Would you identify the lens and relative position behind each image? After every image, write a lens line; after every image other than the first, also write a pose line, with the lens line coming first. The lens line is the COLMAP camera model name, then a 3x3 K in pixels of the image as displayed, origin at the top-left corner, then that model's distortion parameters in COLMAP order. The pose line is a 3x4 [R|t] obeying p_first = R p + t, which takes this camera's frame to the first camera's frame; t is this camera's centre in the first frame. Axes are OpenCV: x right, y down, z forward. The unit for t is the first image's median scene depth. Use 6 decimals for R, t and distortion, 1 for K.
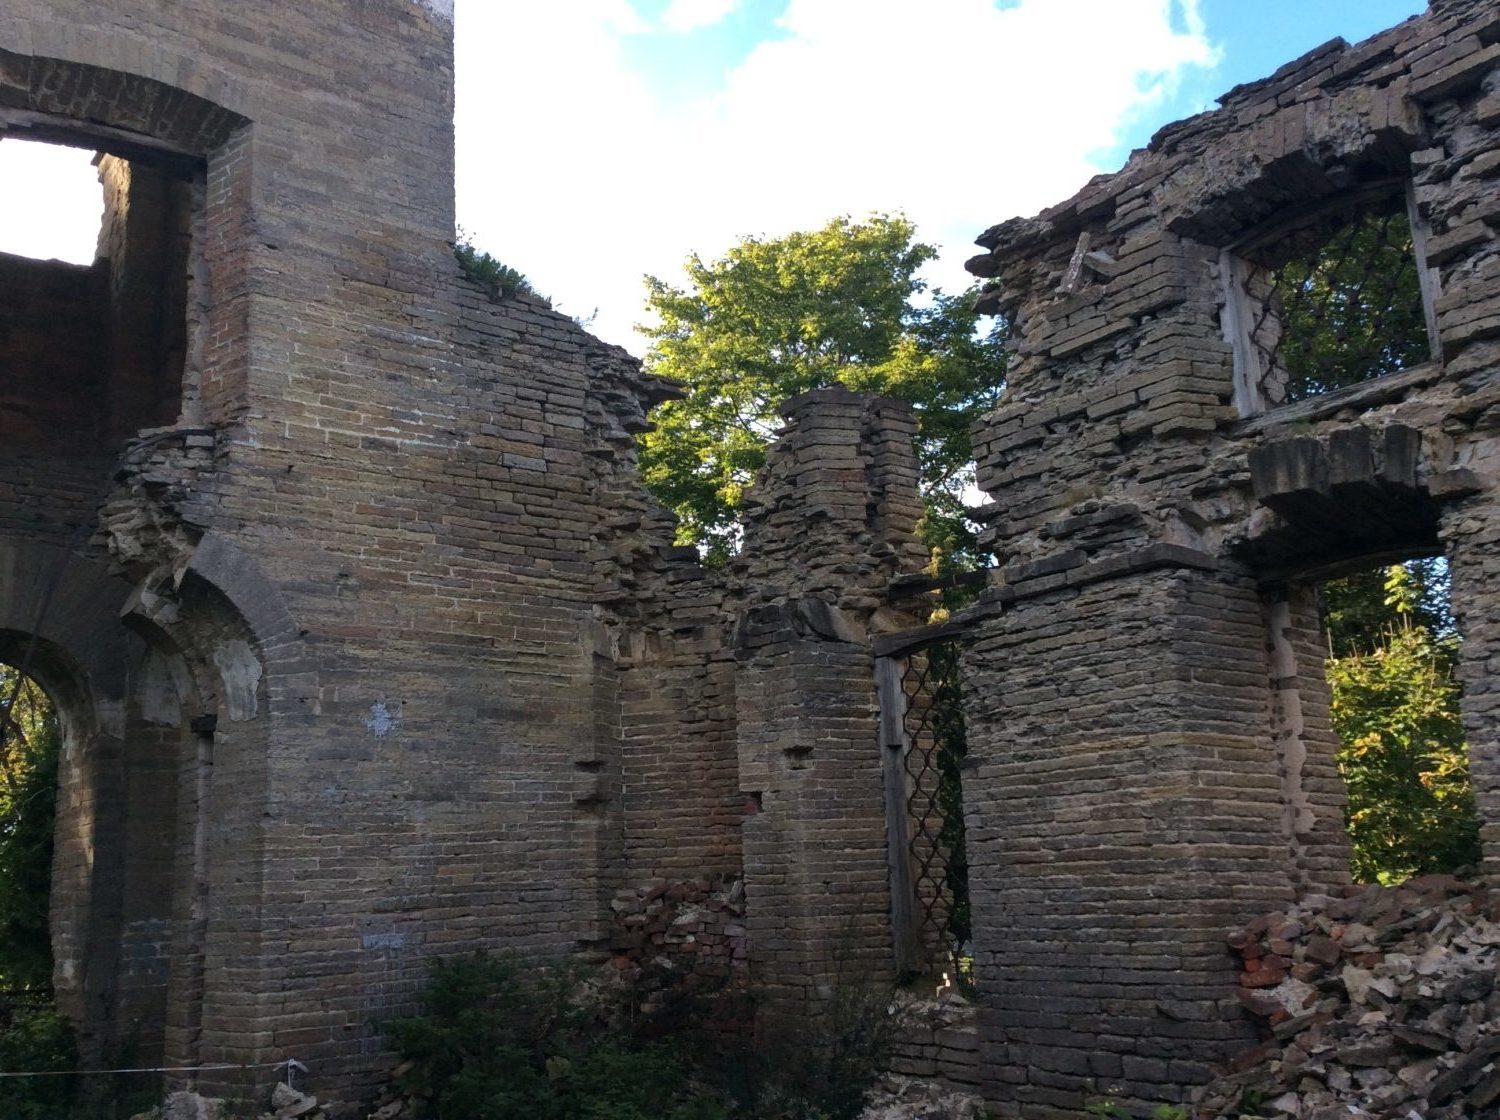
lens RADIAL K [[1354.6, 0, 764.2], [0, 1354.6, 562.7], [0, 0, 1]] dist [0.094825, -0.166820]
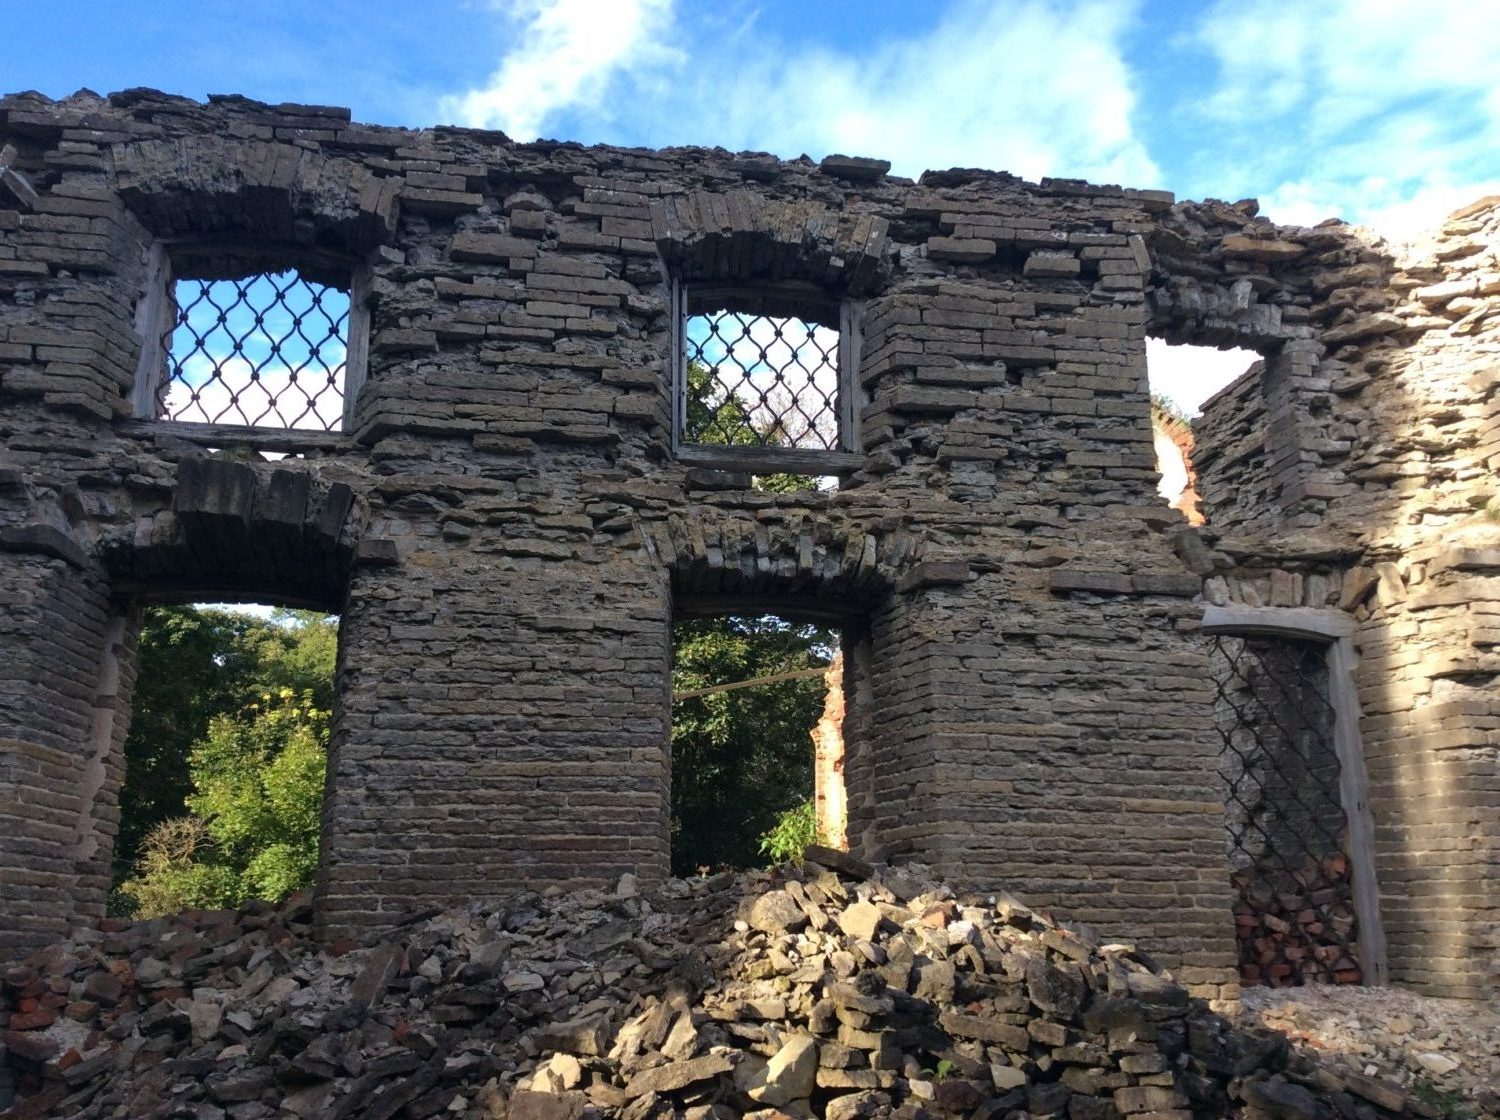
lens RADIAL K [[1354.6, 0, 745.7], [0, 1354.6, 562.6], [0, 0, 1]] dist [0.094825, -0.166820]
pose [[0.484127, 0.244488, 0.840147, -0.235523], [-0.219645, 0.963383, -0.153782, 0.047342], [-0.846981, -0.110084, 0.520100, 0.159623]]
